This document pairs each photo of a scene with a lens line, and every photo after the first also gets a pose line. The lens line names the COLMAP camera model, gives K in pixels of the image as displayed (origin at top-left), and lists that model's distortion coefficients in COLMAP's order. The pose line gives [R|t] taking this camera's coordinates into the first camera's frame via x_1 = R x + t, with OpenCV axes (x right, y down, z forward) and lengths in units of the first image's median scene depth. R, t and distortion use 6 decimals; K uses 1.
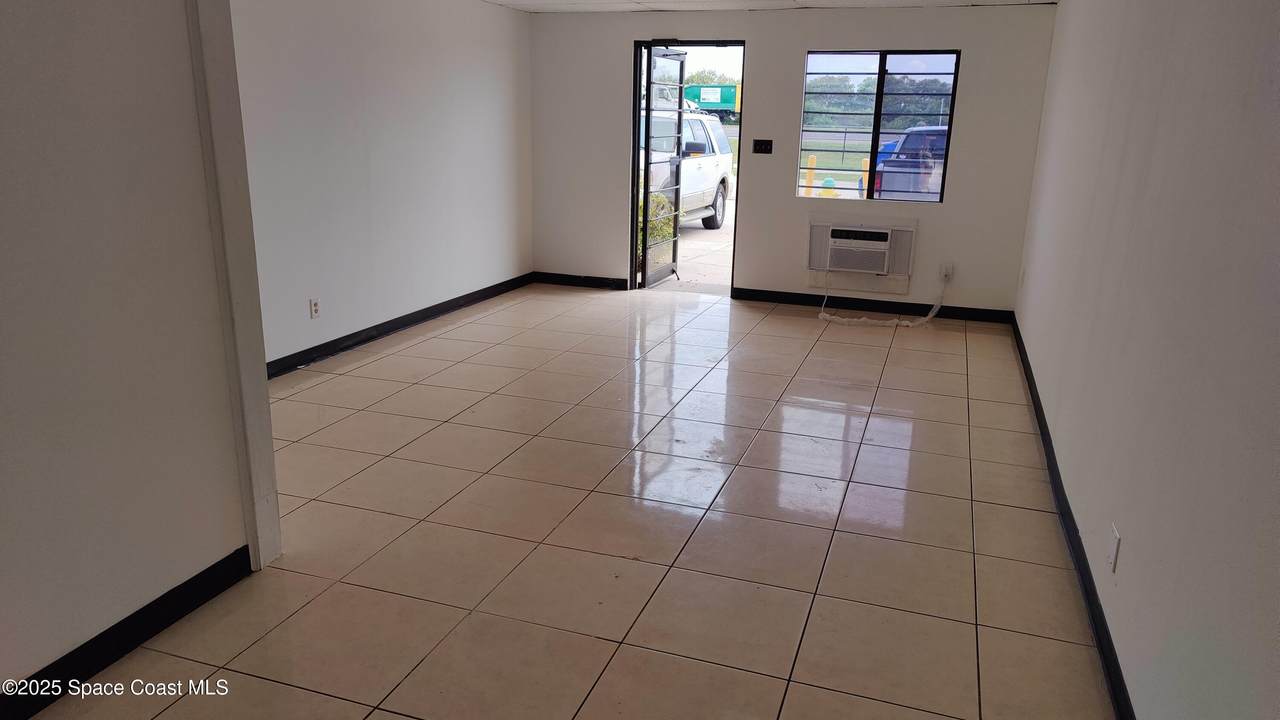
lens RADIAL K [[875.8, 0, 640.2], [0, 875.8, 352.0], [0, 0, 1]] dist [0.027089, -0.000622]
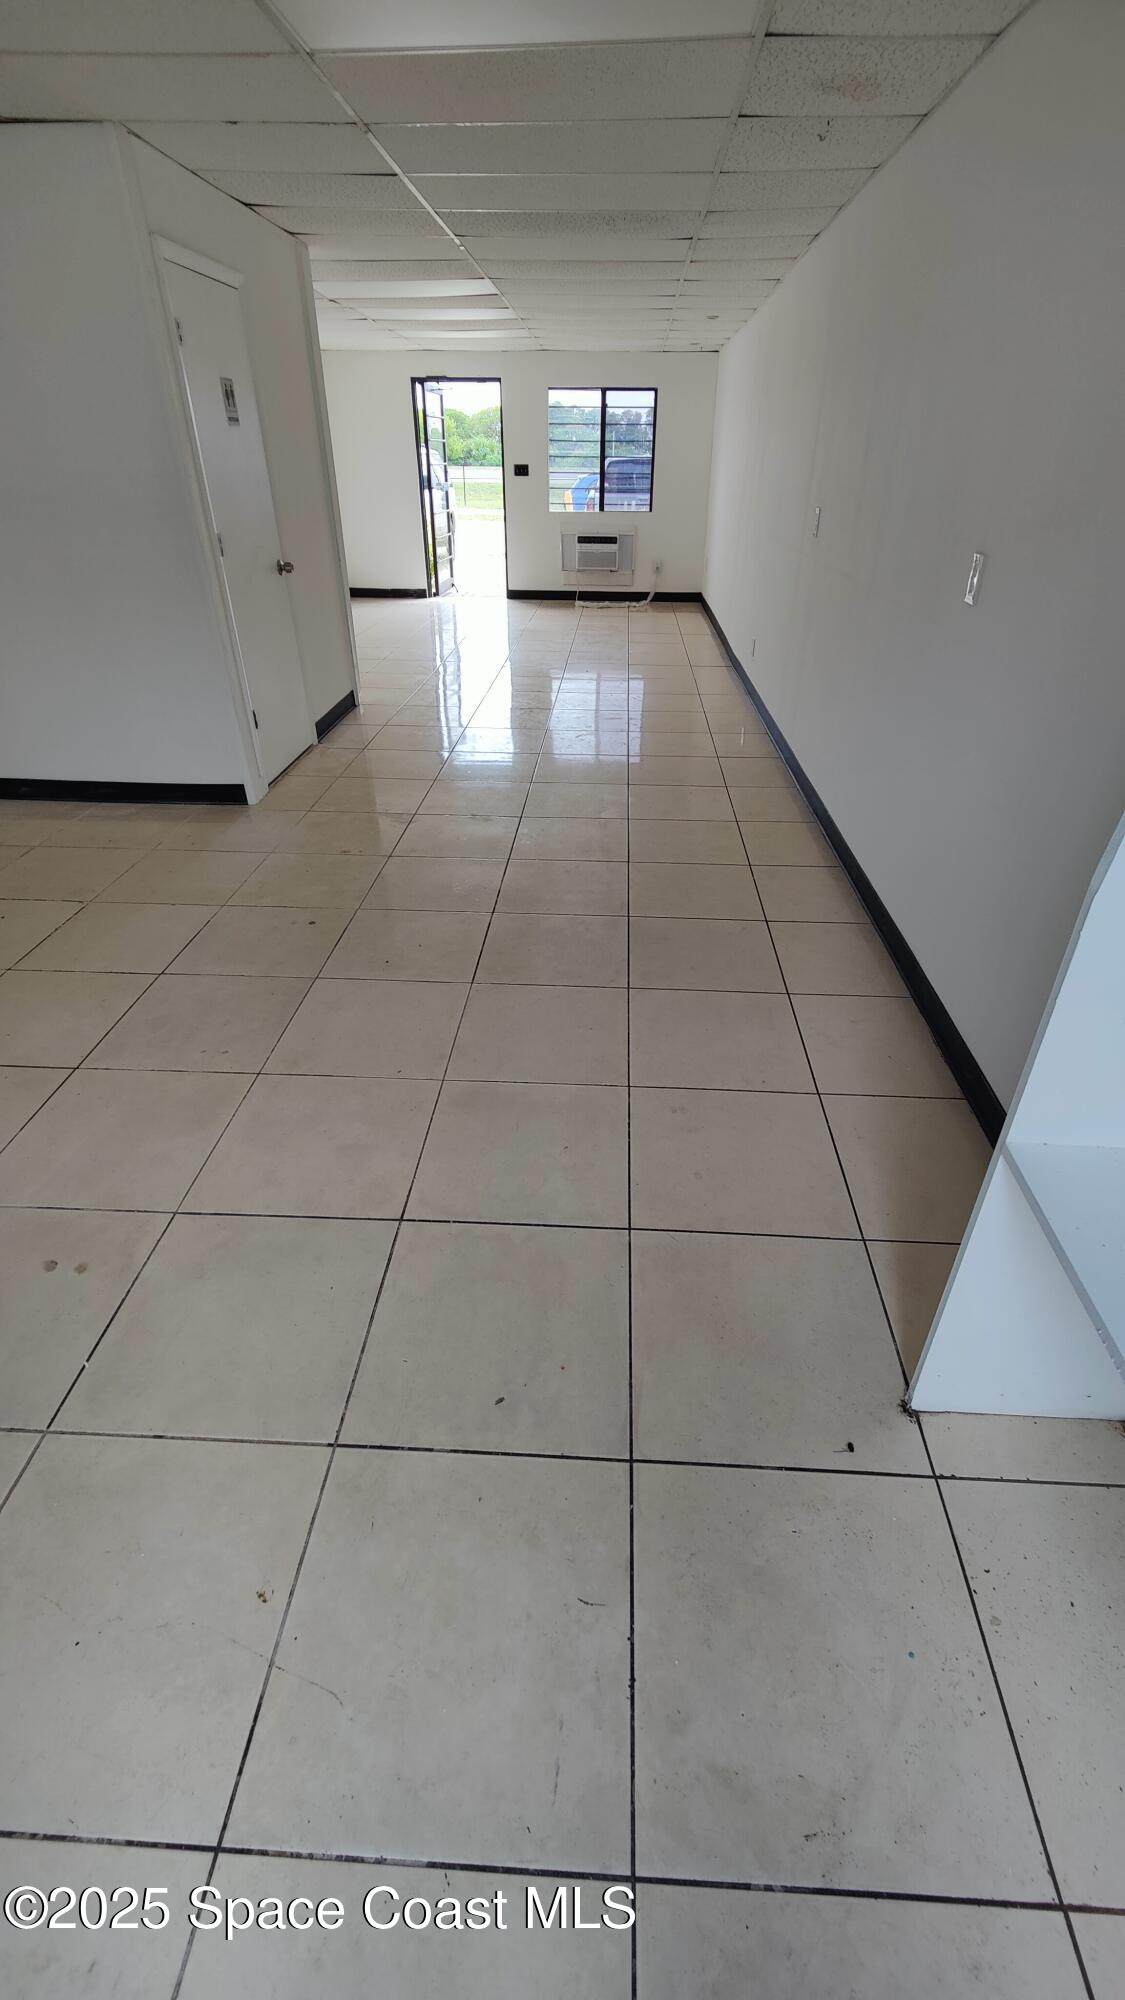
lens RADIAL K [[862.2, 0, 577.7], [0, 862.2, 989.9], [0, 0, 1]] dist [0.008722, -0.001192]
pose [[0.958312, -0.162833, 0.234785, -0.215792], [0.088567, 0.950532, 0.297733, 0.132602], [-0.271651, -0.264527, 0.925328, -0.446816]]
